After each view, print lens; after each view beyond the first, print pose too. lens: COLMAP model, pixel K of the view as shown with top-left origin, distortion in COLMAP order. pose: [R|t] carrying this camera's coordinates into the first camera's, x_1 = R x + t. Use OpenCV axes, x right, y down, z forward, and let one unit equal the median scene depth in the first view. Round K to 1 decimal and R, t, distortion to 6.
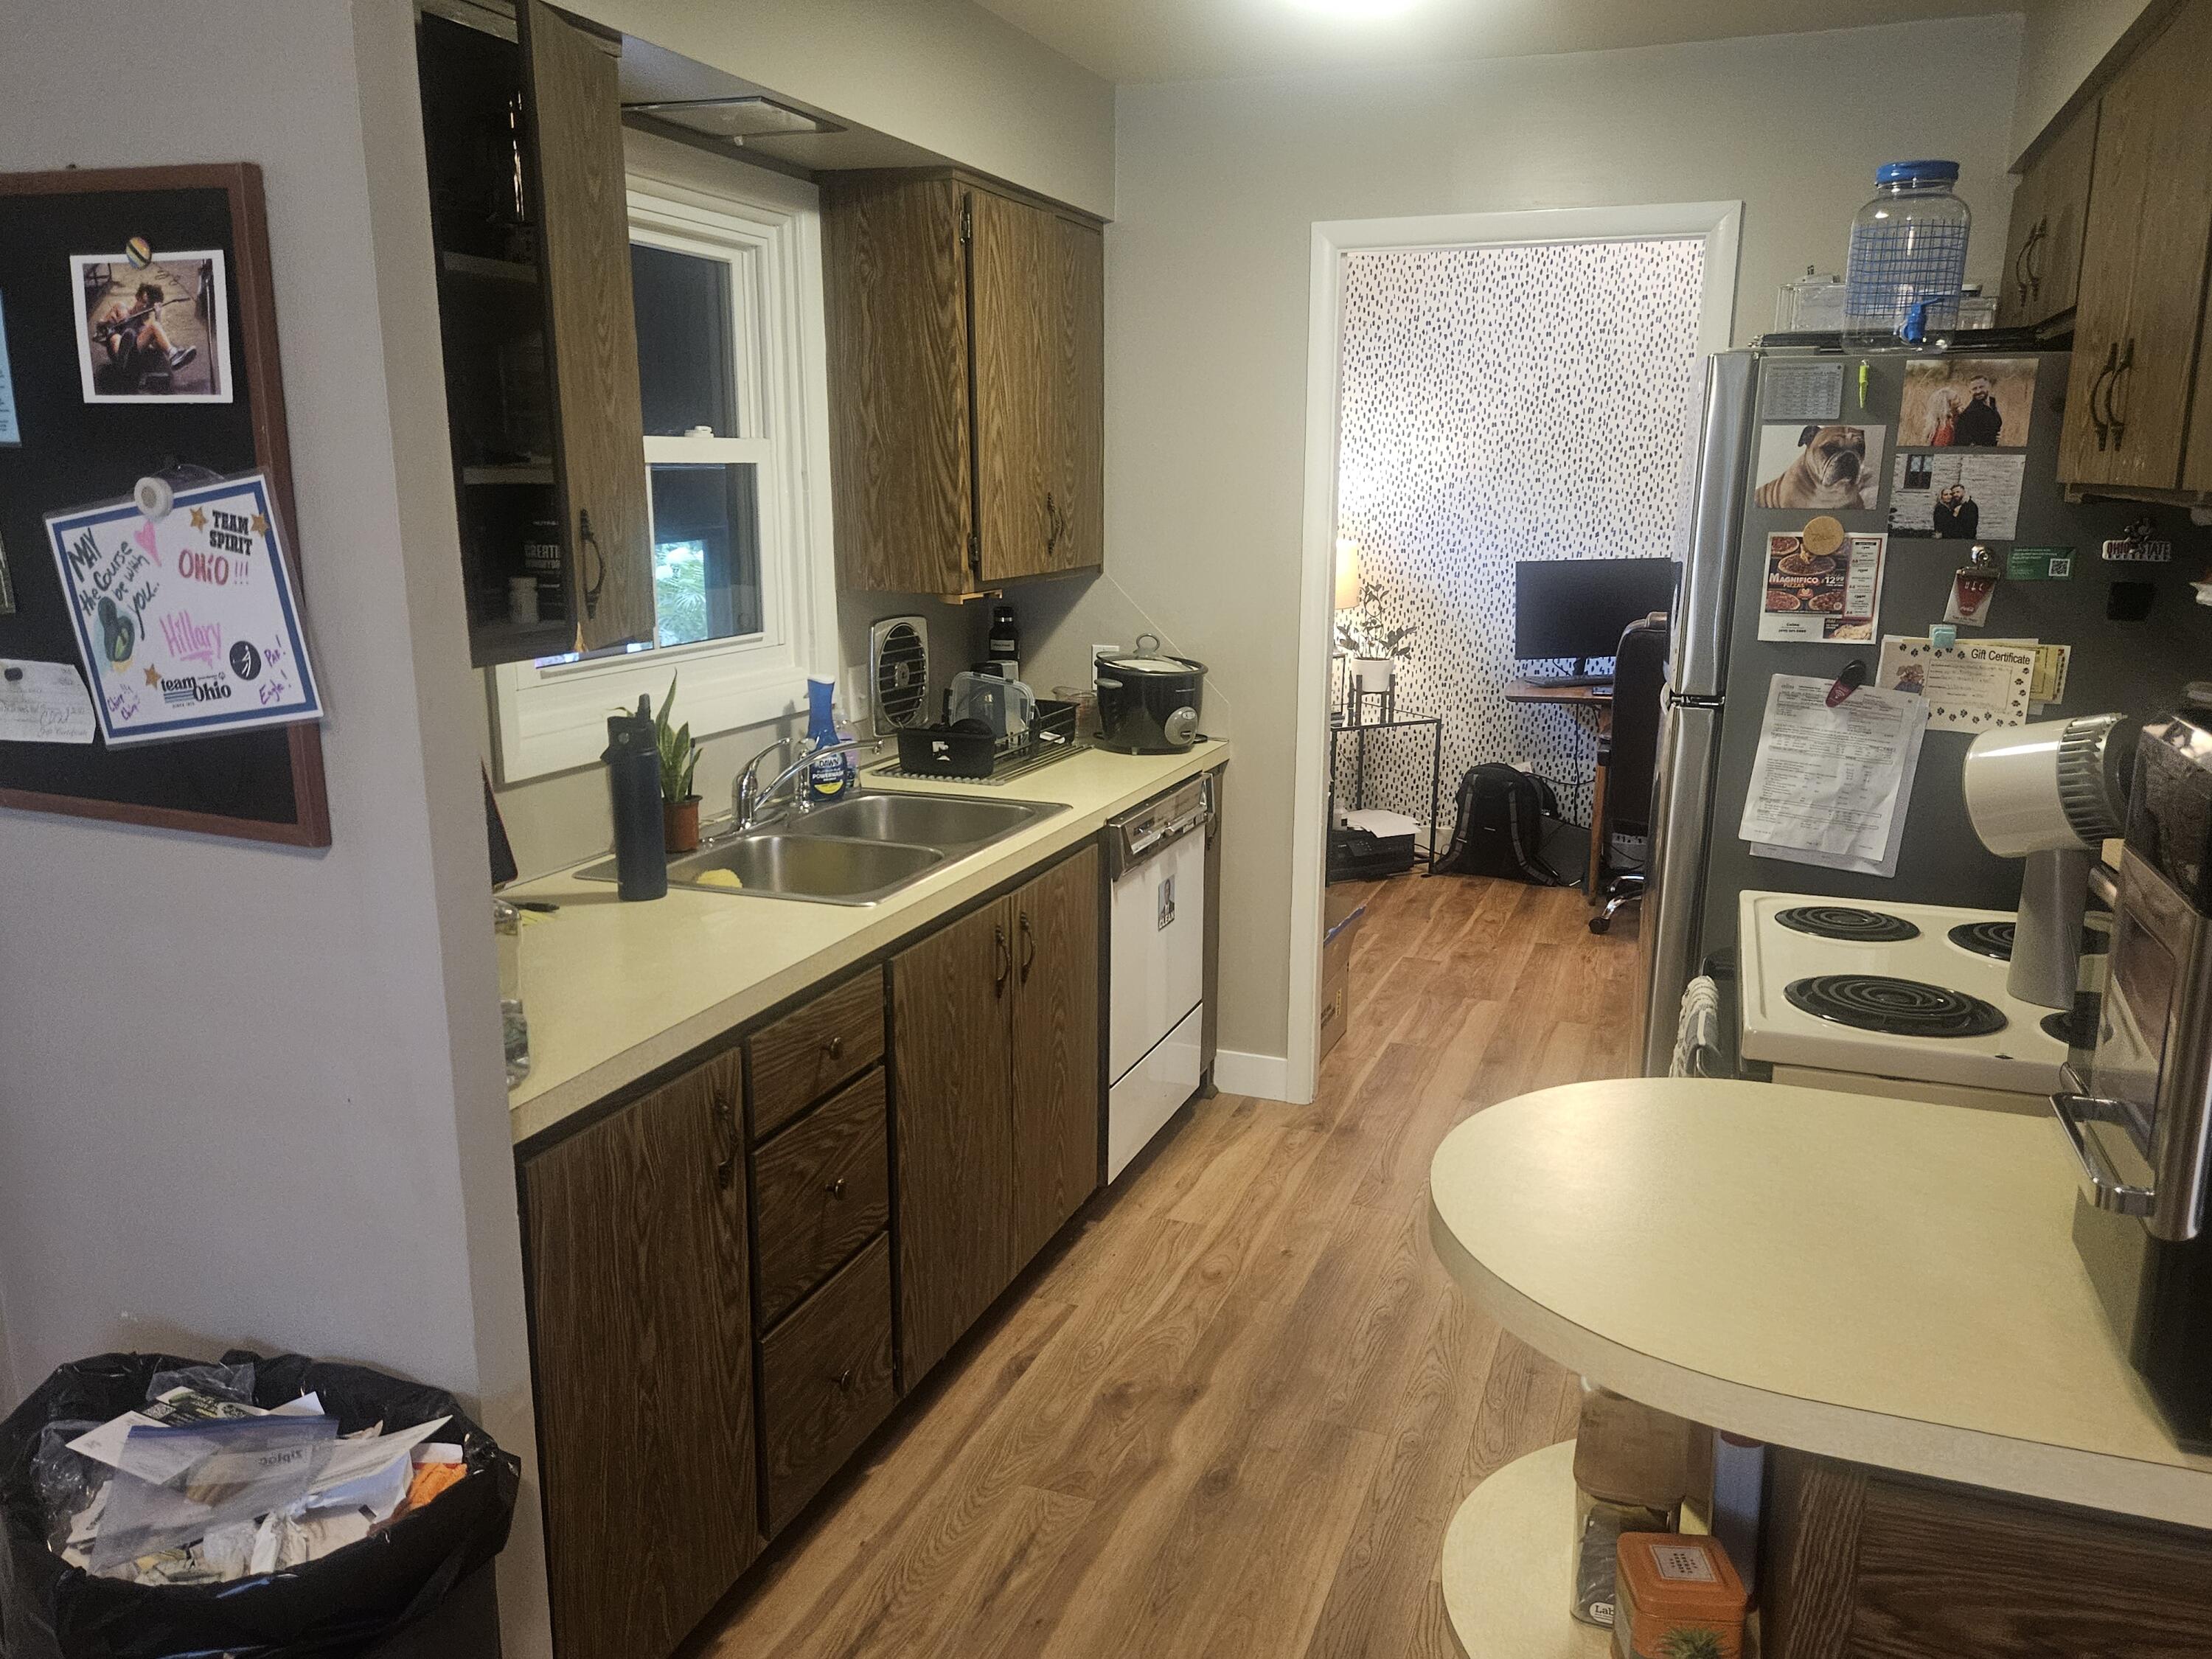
lens RADIAL K [[1650.3, 0, 1102.2], [0, 1650.3, 835.8], [0, 0, 1]] dist [0.077354, -0.082658]
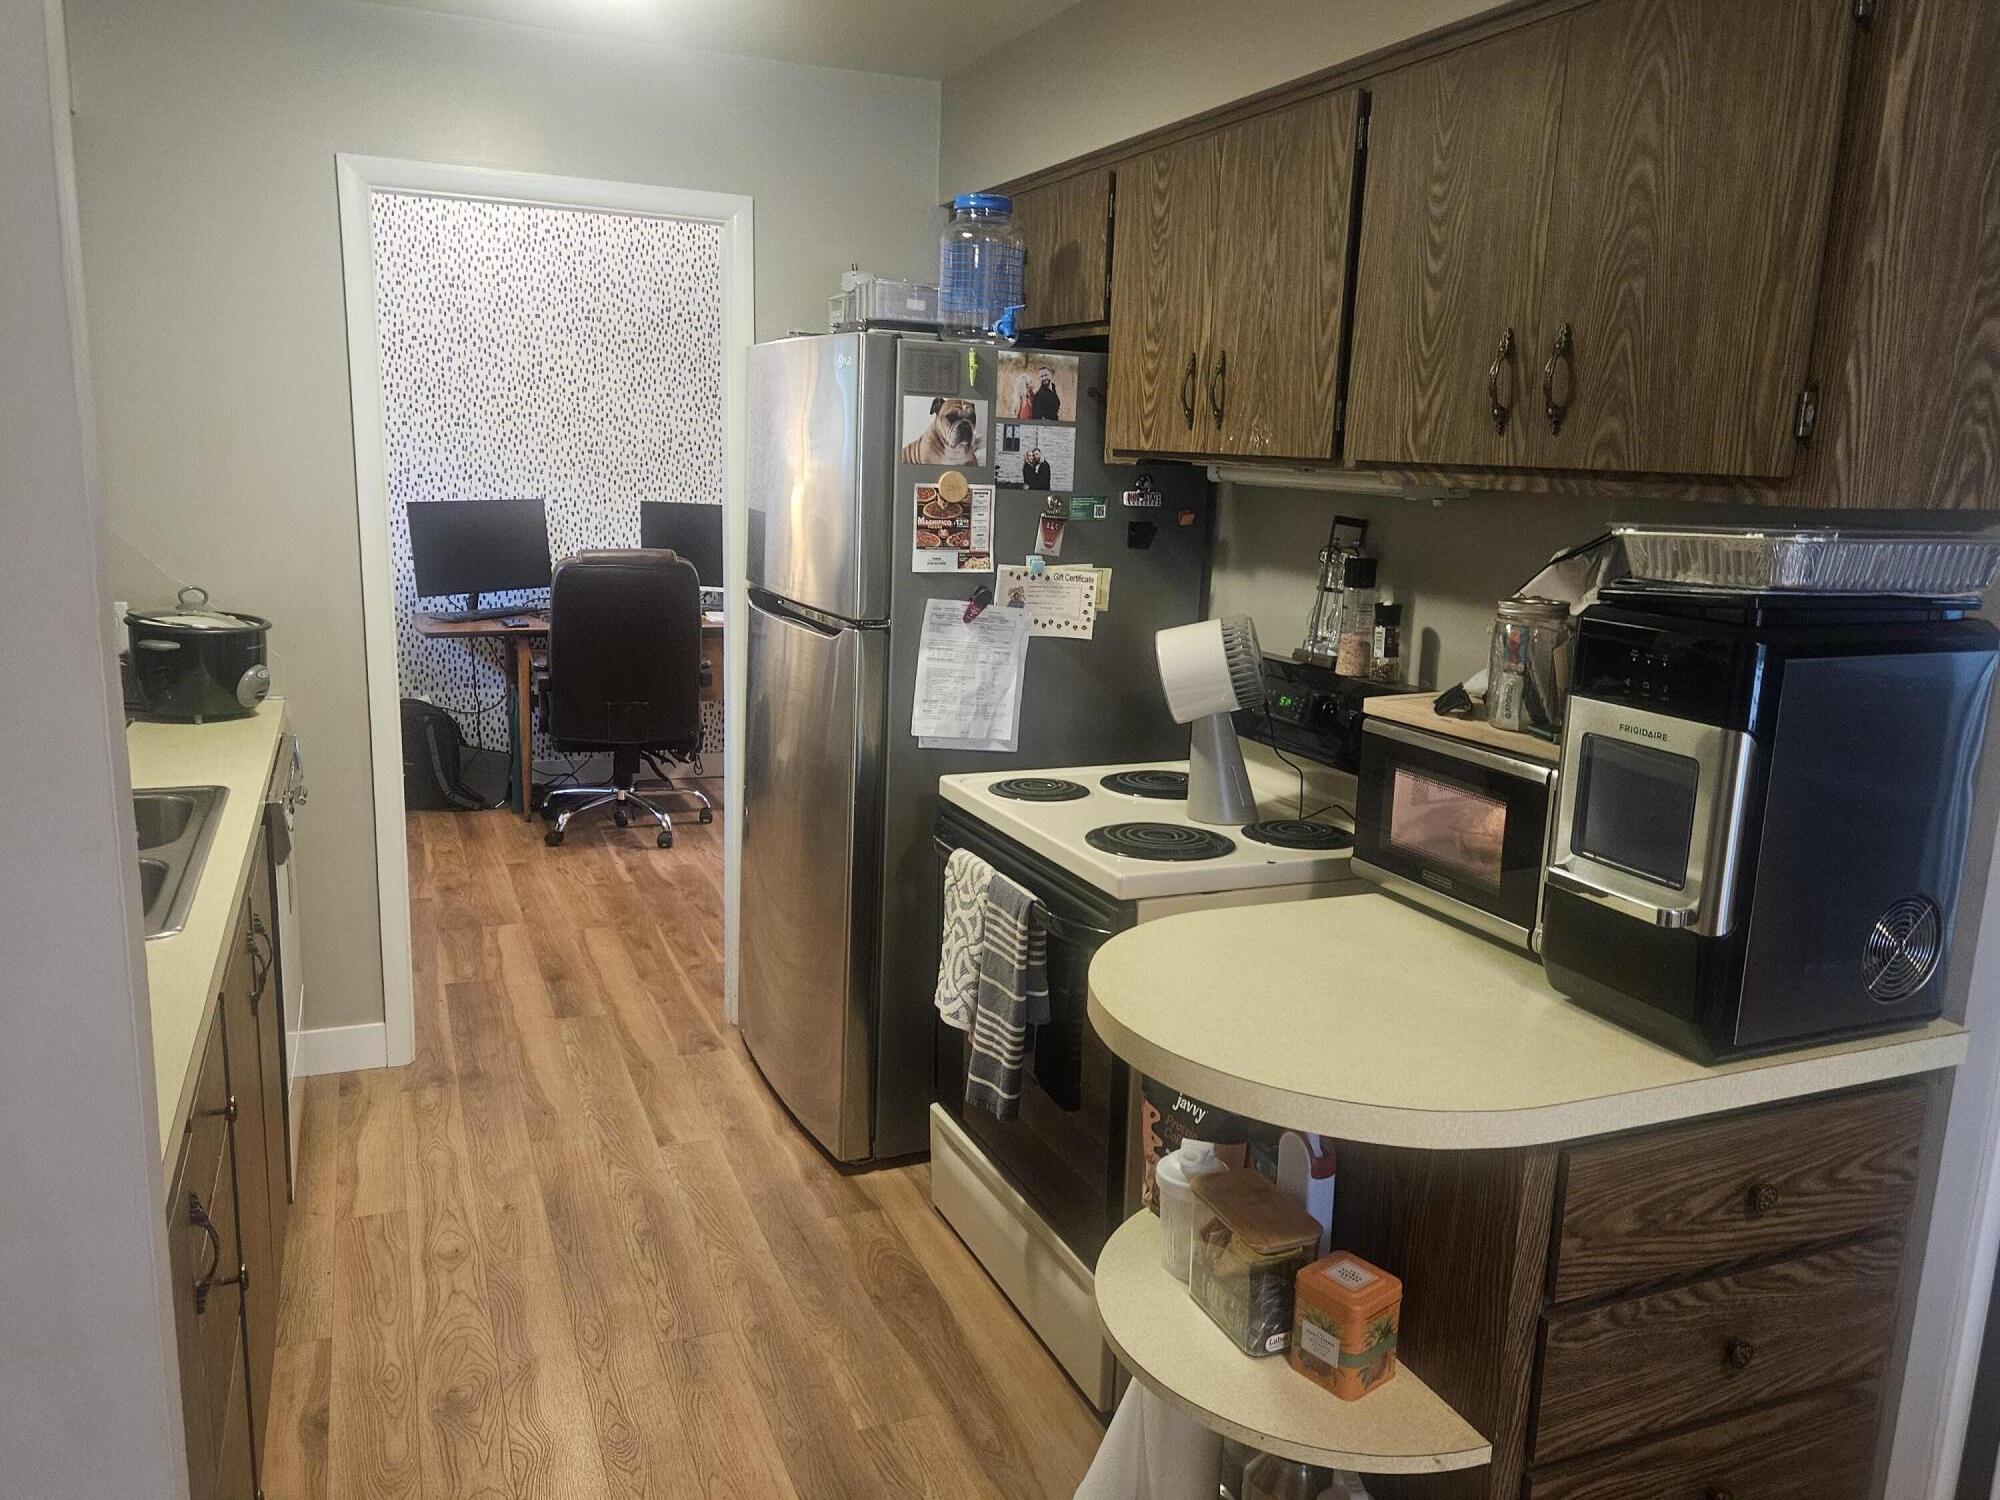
lens RADIAL K [[1503.9, 0, 1002.7], [0, 1503.9, 745.9], [0, 0, 1]] dist [0.079465, -0.108676]
pose [[0.718581, -0.117476, 0.685449, -0.334197], [0.118420, 0.991904, 0.045854, -0.034393], [-0.685286, 0.048221, 0.726675, 0.163426]]
